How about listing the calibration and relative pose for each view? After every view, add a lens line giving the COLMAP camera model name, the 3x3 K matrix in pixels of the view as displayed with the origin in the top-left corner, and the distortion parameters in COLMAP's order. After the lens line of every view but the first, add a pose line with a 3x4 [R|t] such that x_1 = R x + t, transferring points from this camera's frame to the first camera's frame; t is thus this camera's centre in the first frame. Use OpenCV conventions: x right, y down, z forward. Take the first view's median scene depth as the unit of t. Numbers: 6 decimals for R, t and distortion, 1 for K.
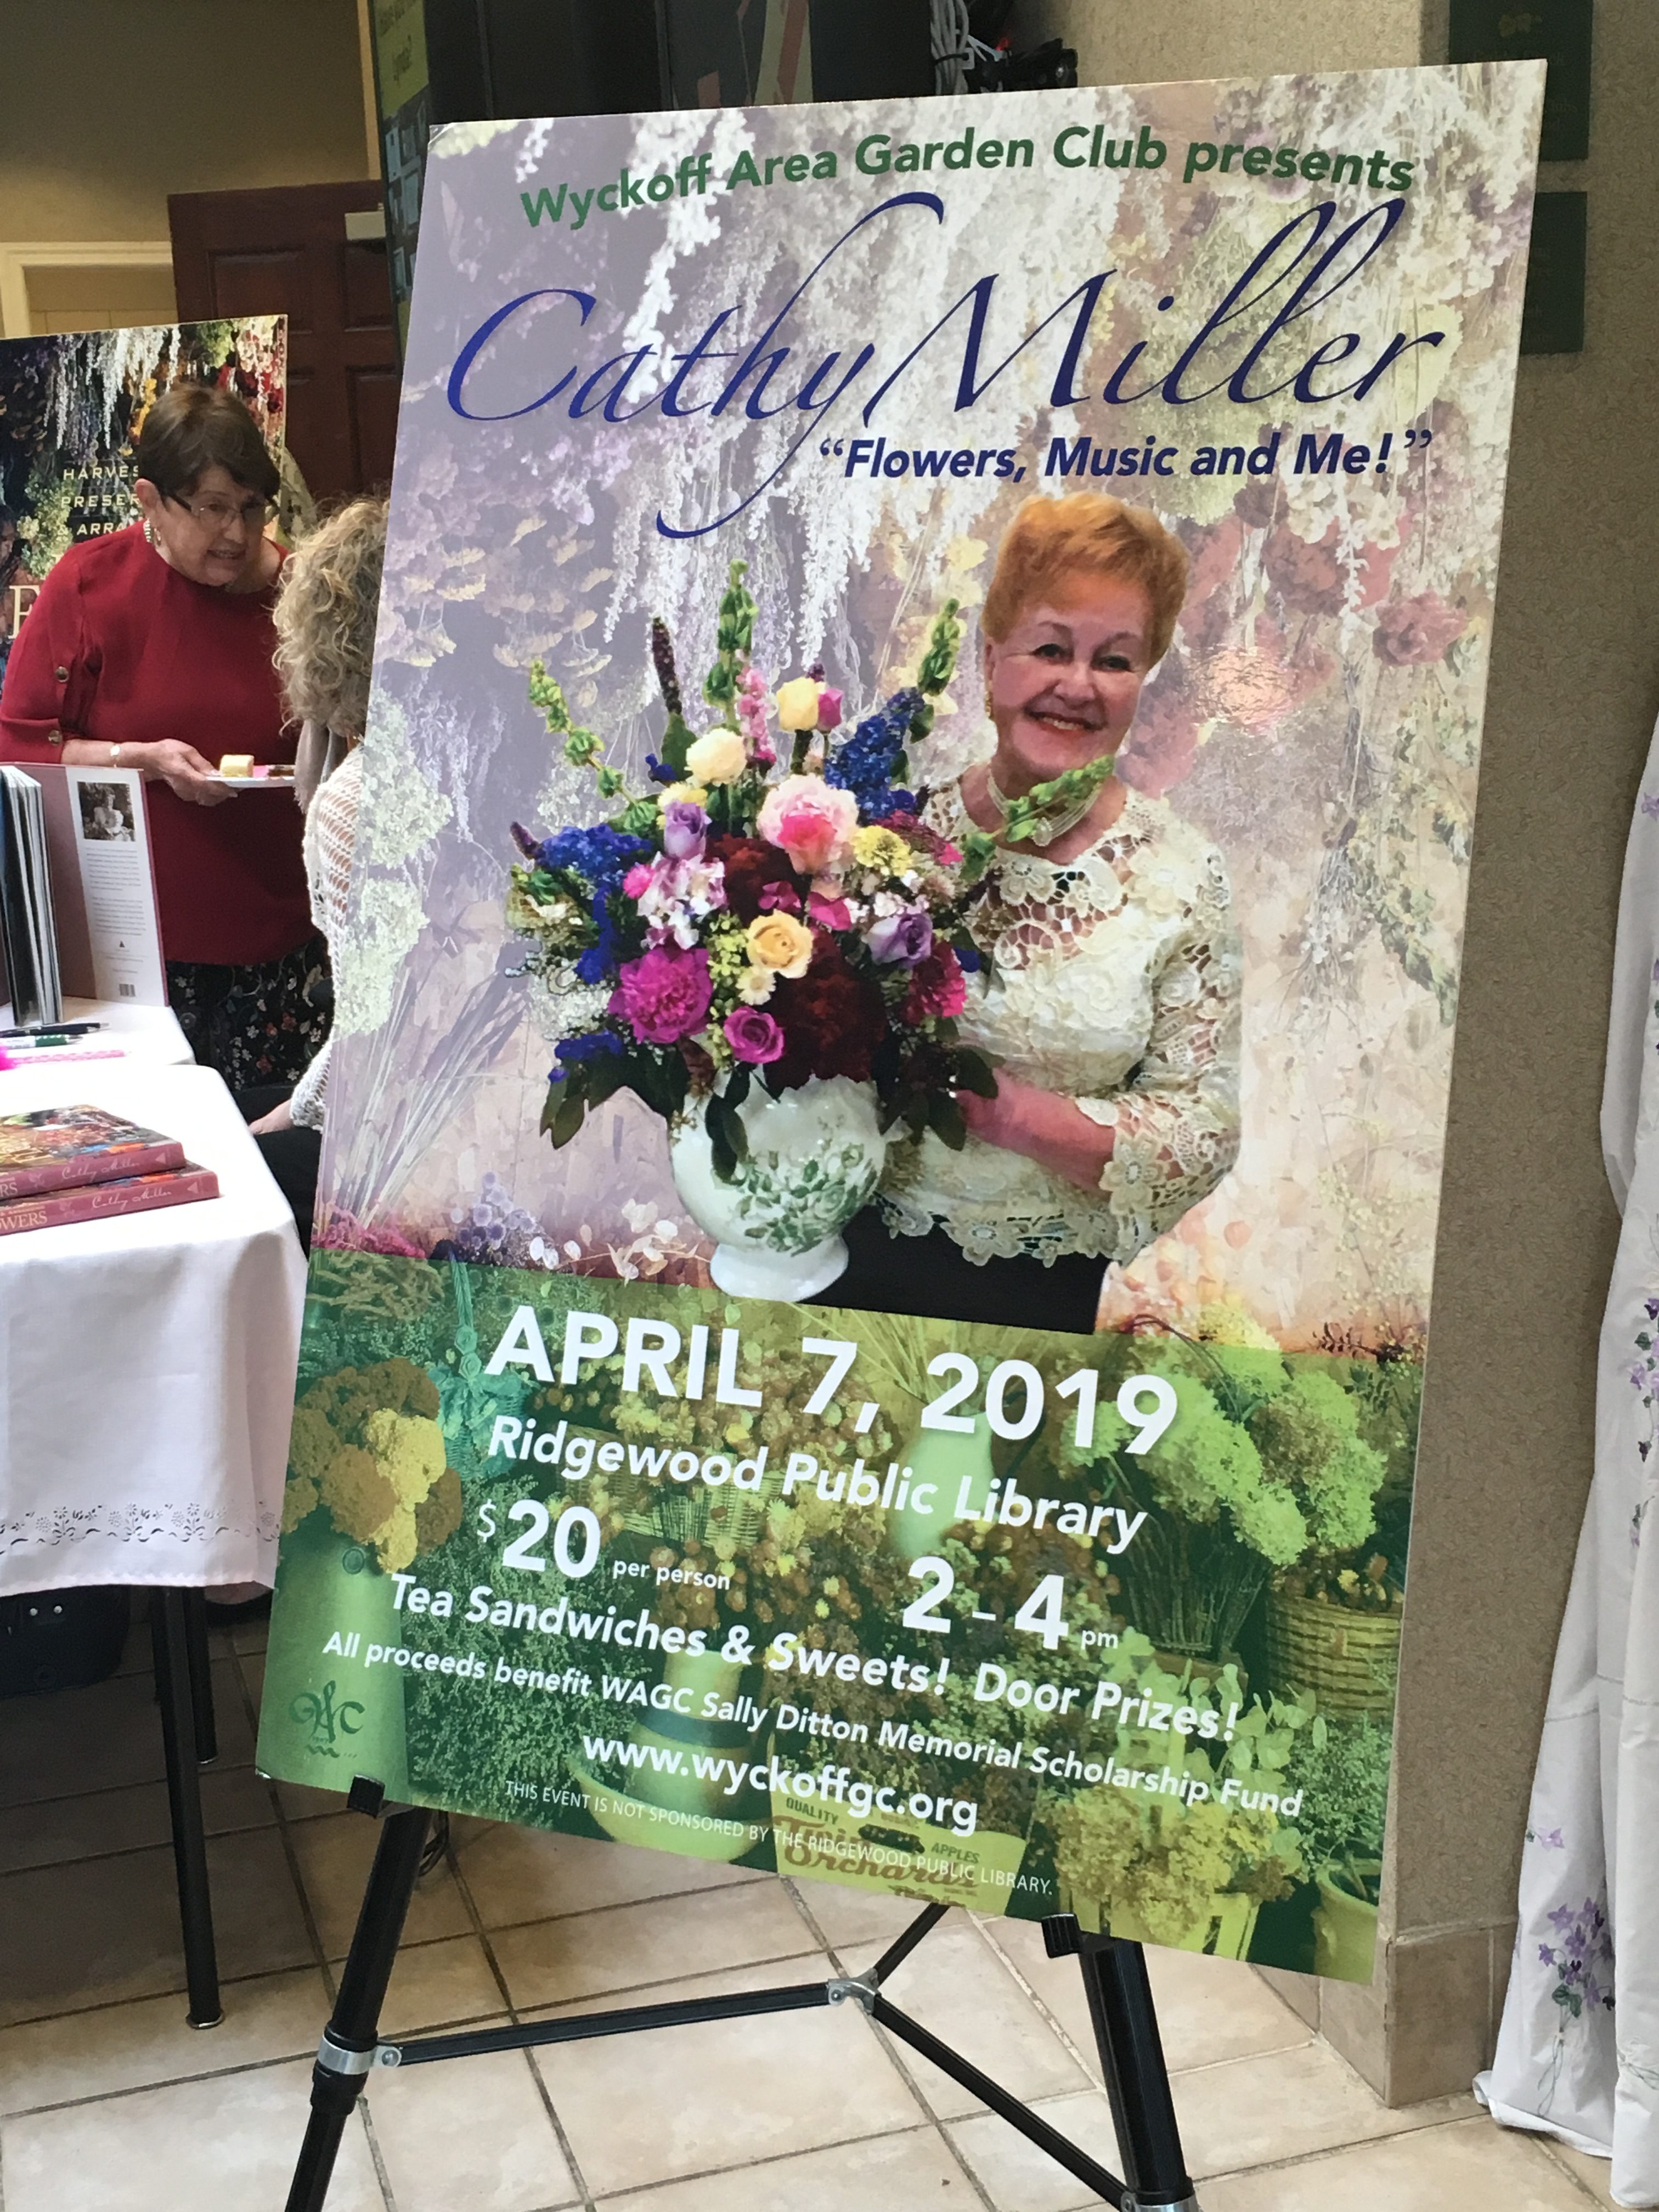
lens RADIAL K [[2896.2, 0, 826.9], [0, 2896.2, 1093.1], [0, 0, 1]] dist [0.041012, 0.000000]
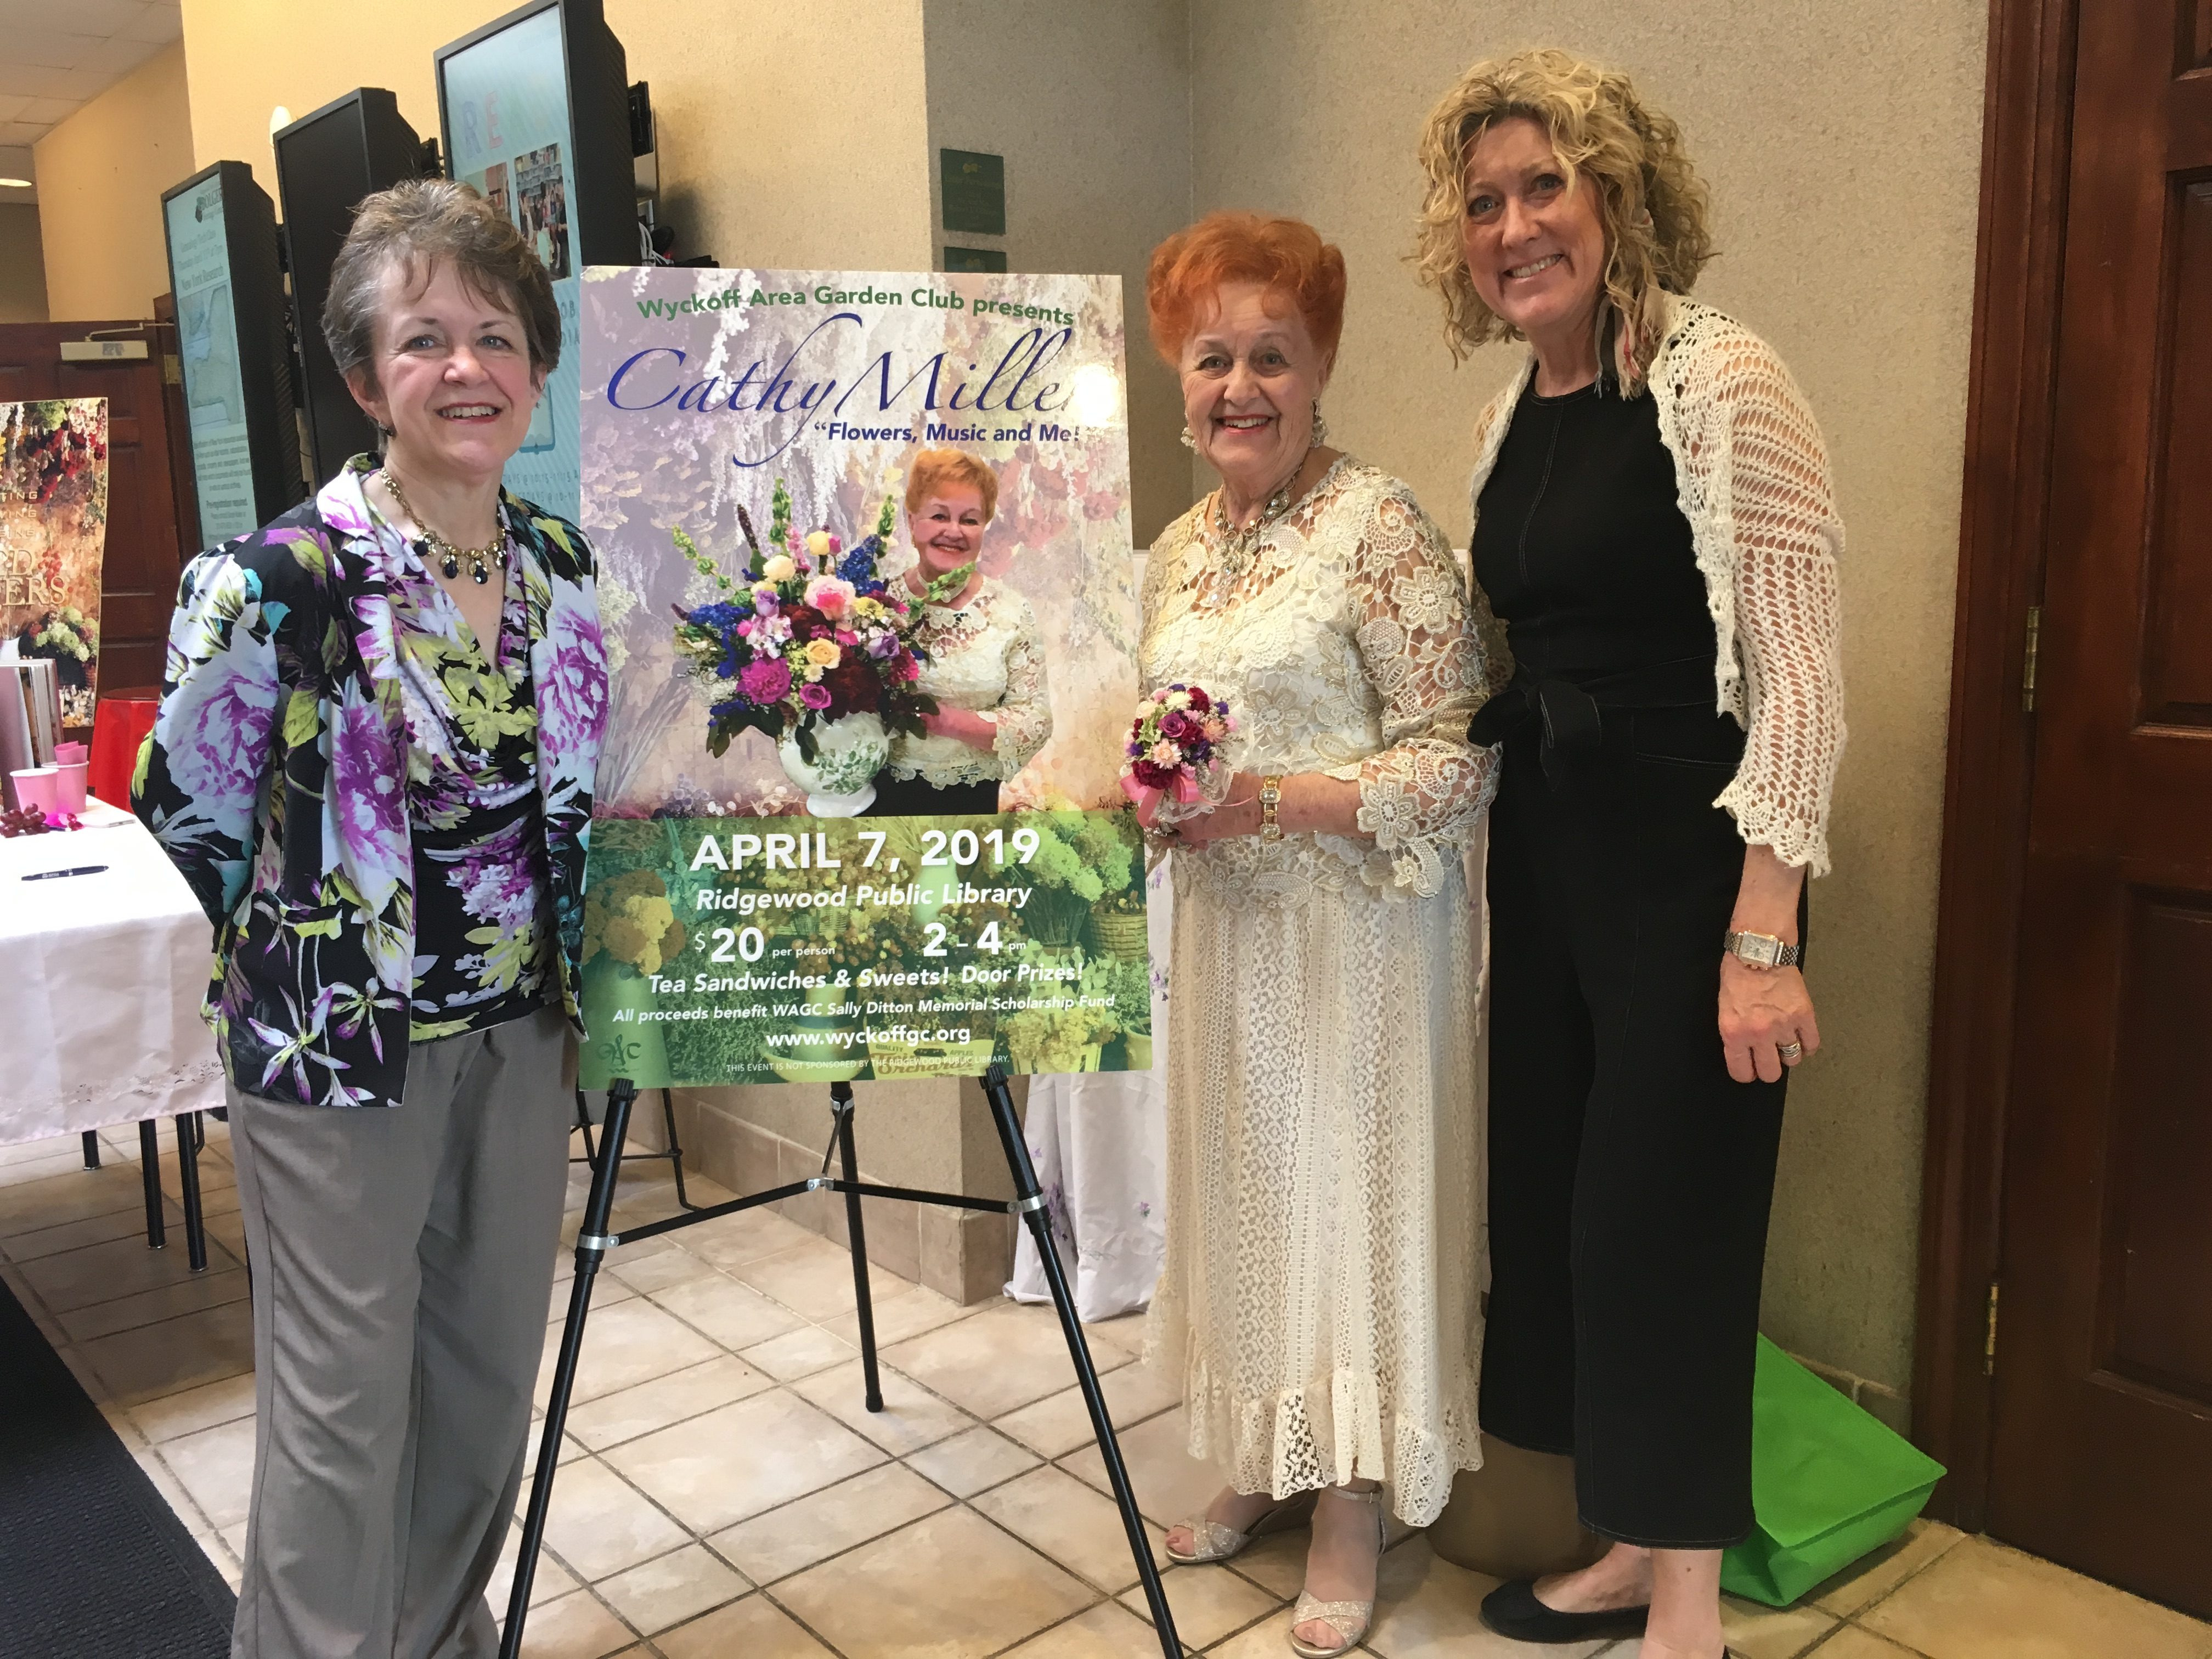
lens RADIAL K [[1850.6, 0, 1107.5], [0, 1850.6, 839.2], [0, 0, 1]] dist [0.034529, -0.022503]
pose [[0.876376, -0.062998, 0.477490, -0.496471], [0.099002, 0.993800, -0.050589, 0.175613], [-0.471342, 0.091608, 0.877180, -0.283040]]
